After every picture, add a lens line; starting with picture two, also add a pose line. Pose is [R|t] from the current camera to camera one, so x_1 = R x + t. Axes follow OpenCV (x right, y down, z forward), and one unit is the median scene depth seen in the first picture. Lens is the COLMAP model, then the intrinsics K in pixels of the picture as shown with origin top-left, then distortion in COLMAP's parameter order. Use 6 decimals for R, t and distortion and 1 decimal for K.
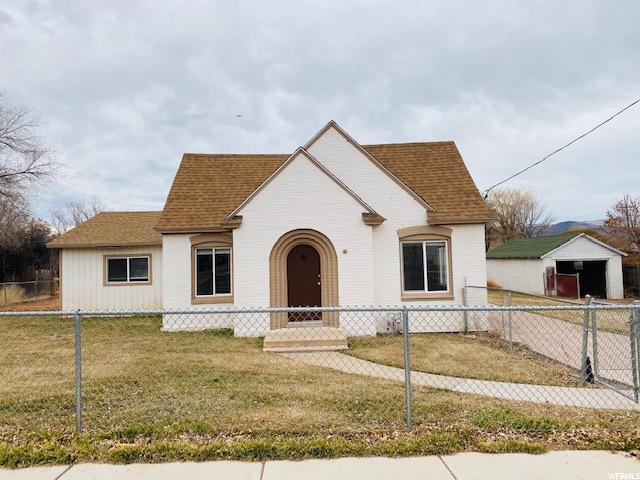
lens RADIAL K [[489.2, 0, 320.0], [0, 489.2, 240.0], [0, 0, 1]] dist [0.030396, -0.002211]
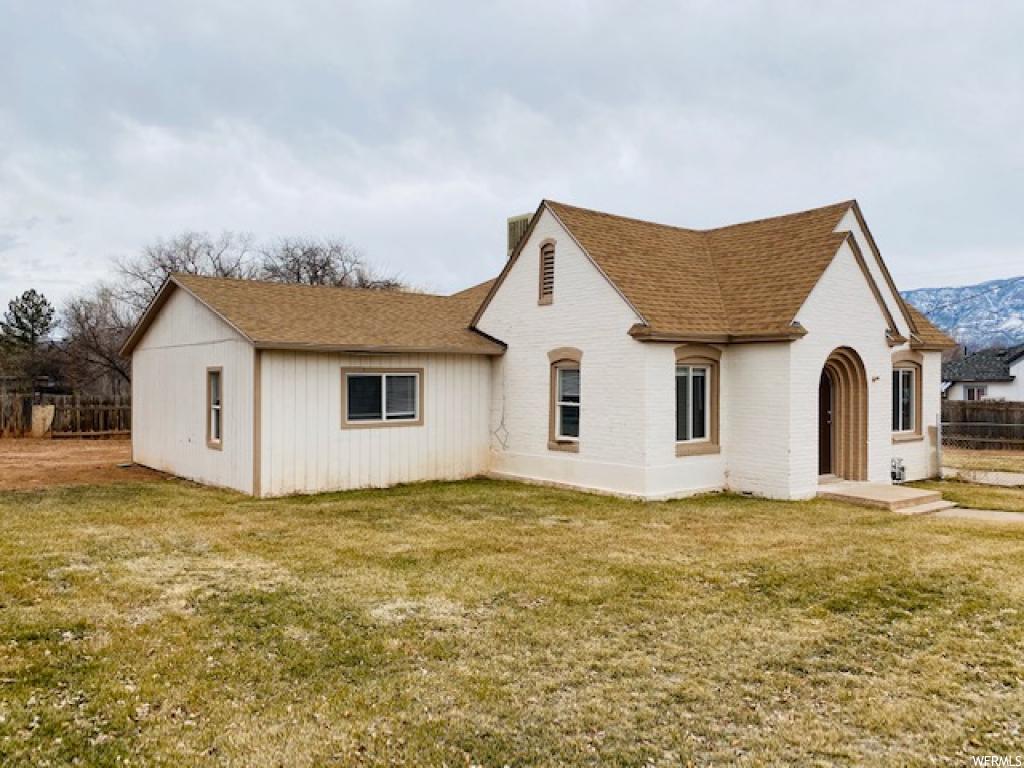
lens RADIAL K [[782.8, 0, 512.0], [0, 782.8, 384.0], [0, 0, 1]] dist [0.030396, -0.002211]
pose [[0.801134, 0.028157, 0.597823, -1.015827], [-0.048054, 0.998694, 0.017359, 0.032807], [-0.596553, -0.042635, 0.801440, 0.327328]]
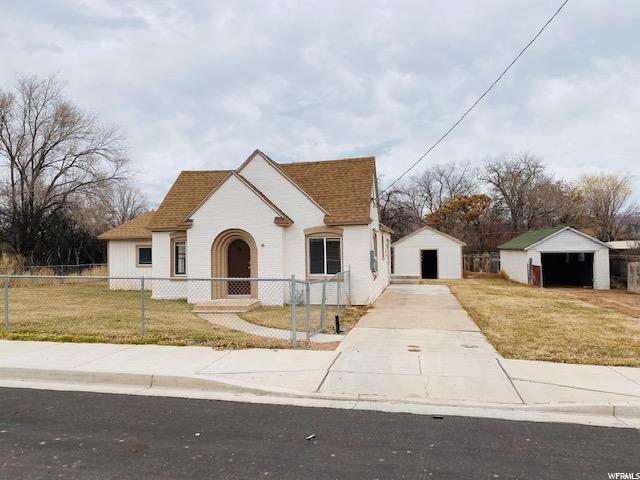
lens RADIAL K [[500.5, 0, 320.0], [0, 500.5, 240.0], [0, 0, 1]] dist [-0.009904, 0.003707]
pose [[0.975774, 0.005733, -0.218707, 0.472793], [-0.000152, 0.999674, 0.025528, -0.024241], [0.218783, -0.024877, 0.975456, -0.316547]]
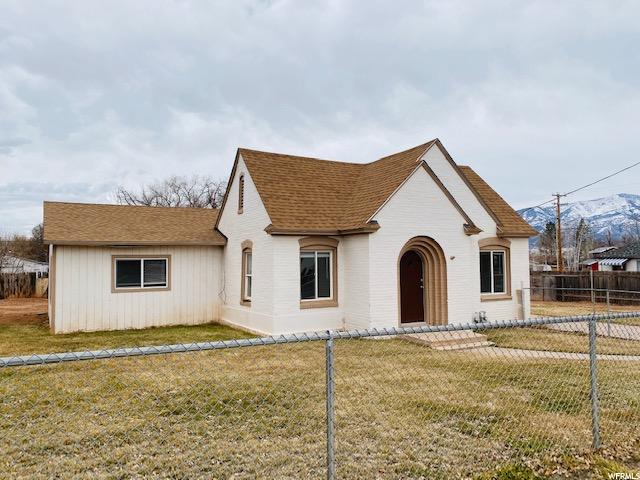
lens RADIAL K [[489.2, 0, 320.0], [0, 489.2, 240.0], [0, 0, 1]] dist [0.030396, -0.002211]
pose [[0.887287, 0.039572, 0.459517, -0.665318], [-0.032406, 0.999199, -0.023475, 0.017026], [-0.460078, 0.005938, 0.887859, 0.130436]]
